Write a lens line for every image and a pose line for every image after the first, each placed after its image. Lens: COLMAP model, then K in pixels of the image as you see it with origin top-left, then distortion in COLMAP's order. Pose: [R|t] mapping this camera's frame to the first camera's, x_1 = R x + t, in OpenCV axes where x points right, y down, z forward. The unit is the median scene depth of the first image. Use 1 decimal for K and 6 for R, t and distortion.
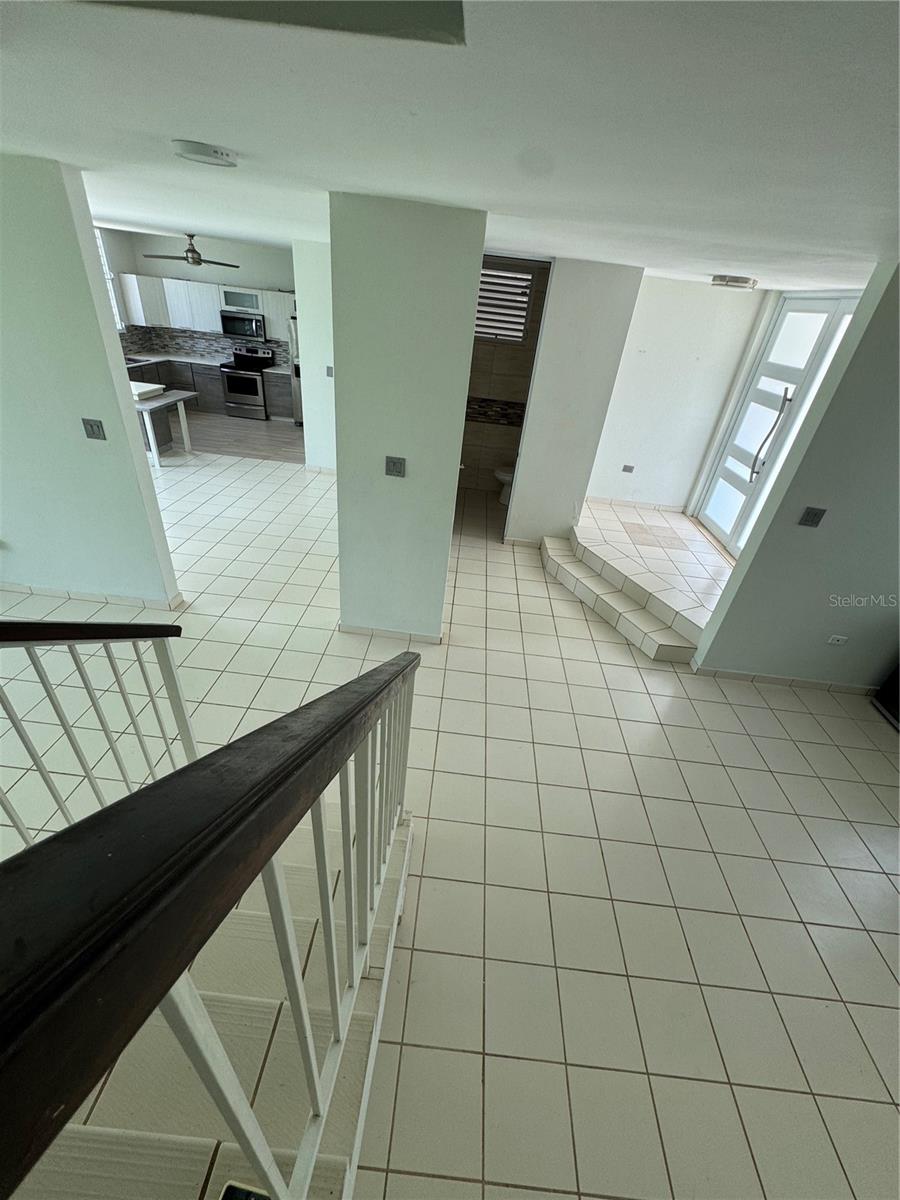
lens RADIAL K [[485.2, 0, 451.3], [0, 485.2, 601.2], [0, 0, 1]] dist [-0.005279, 0.000172]
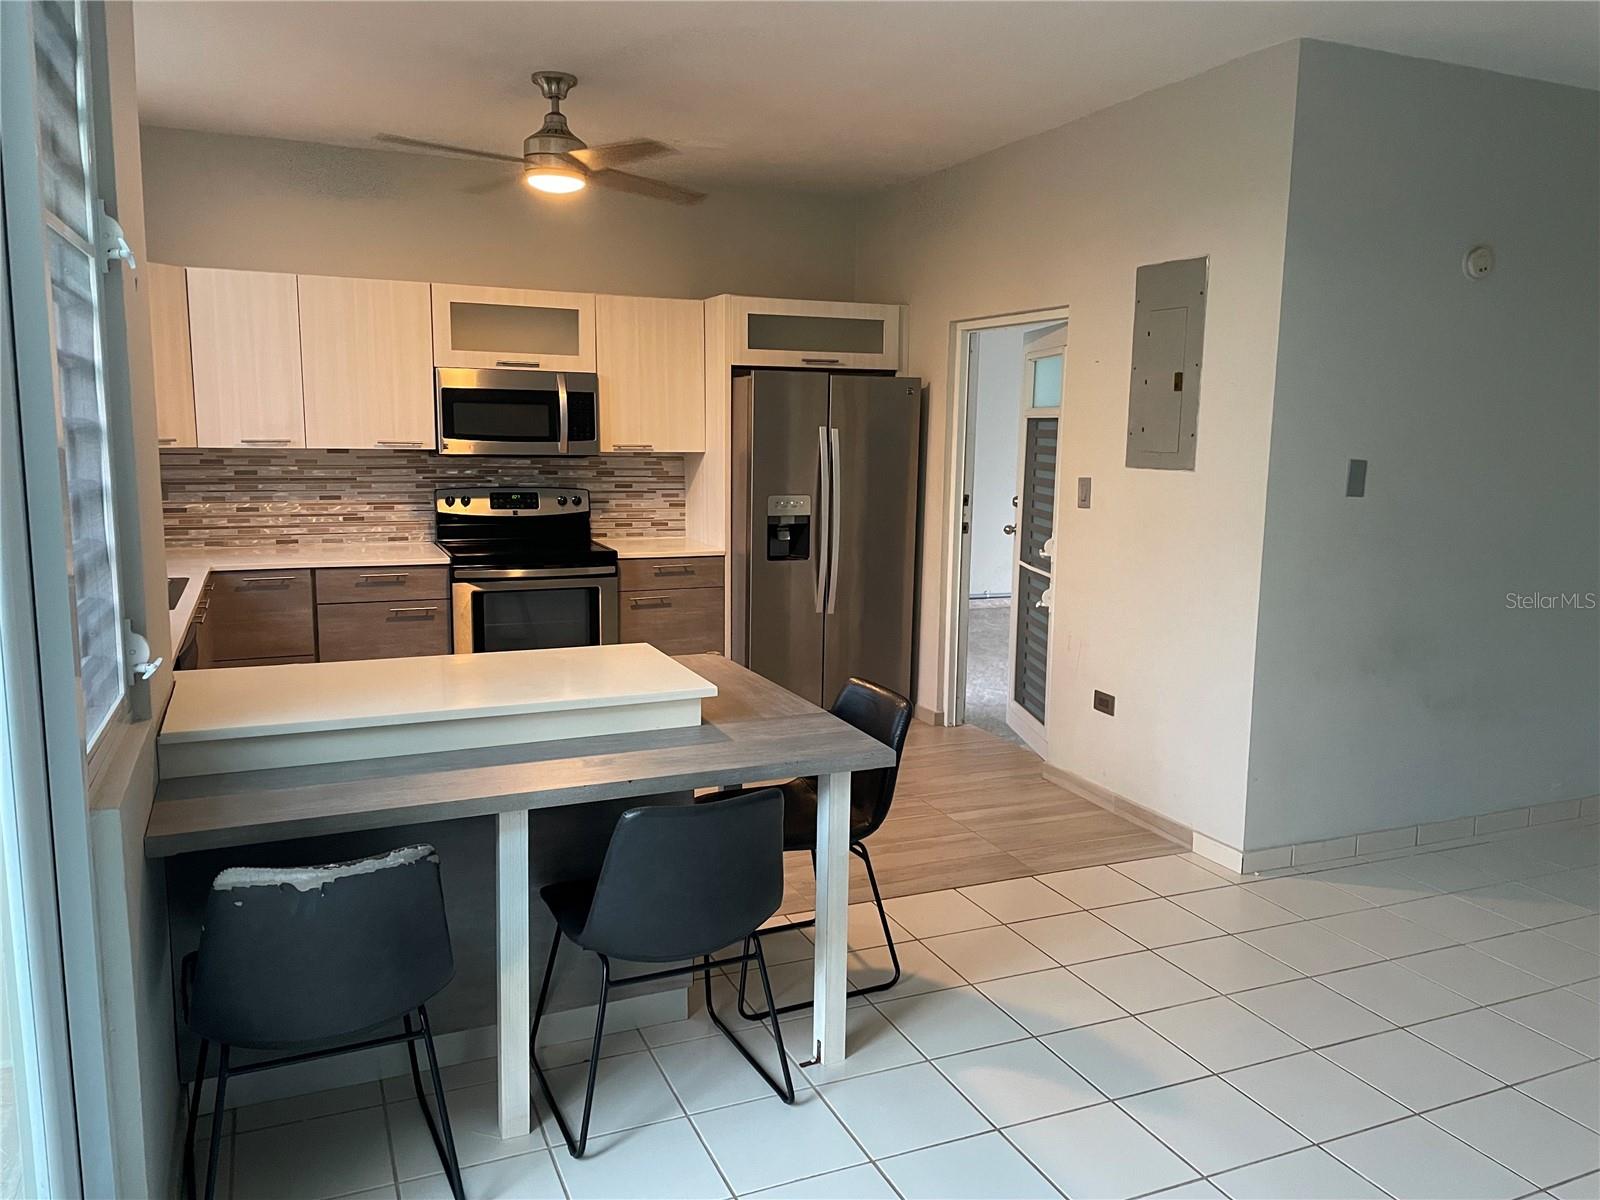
lens RADIAL K [[1209.6, 0, 801.1], [0, 1209.6, 599.7], [0, 0, 1]] dist [0.038955, -0.002195]
pose [[0.885195, -0.151282, 0.439936, -0.771481], [0.306645, 0.900883, -0.307210, -0.288351], [-0.349856, 0.406845, 0.843847, 0.544281]]
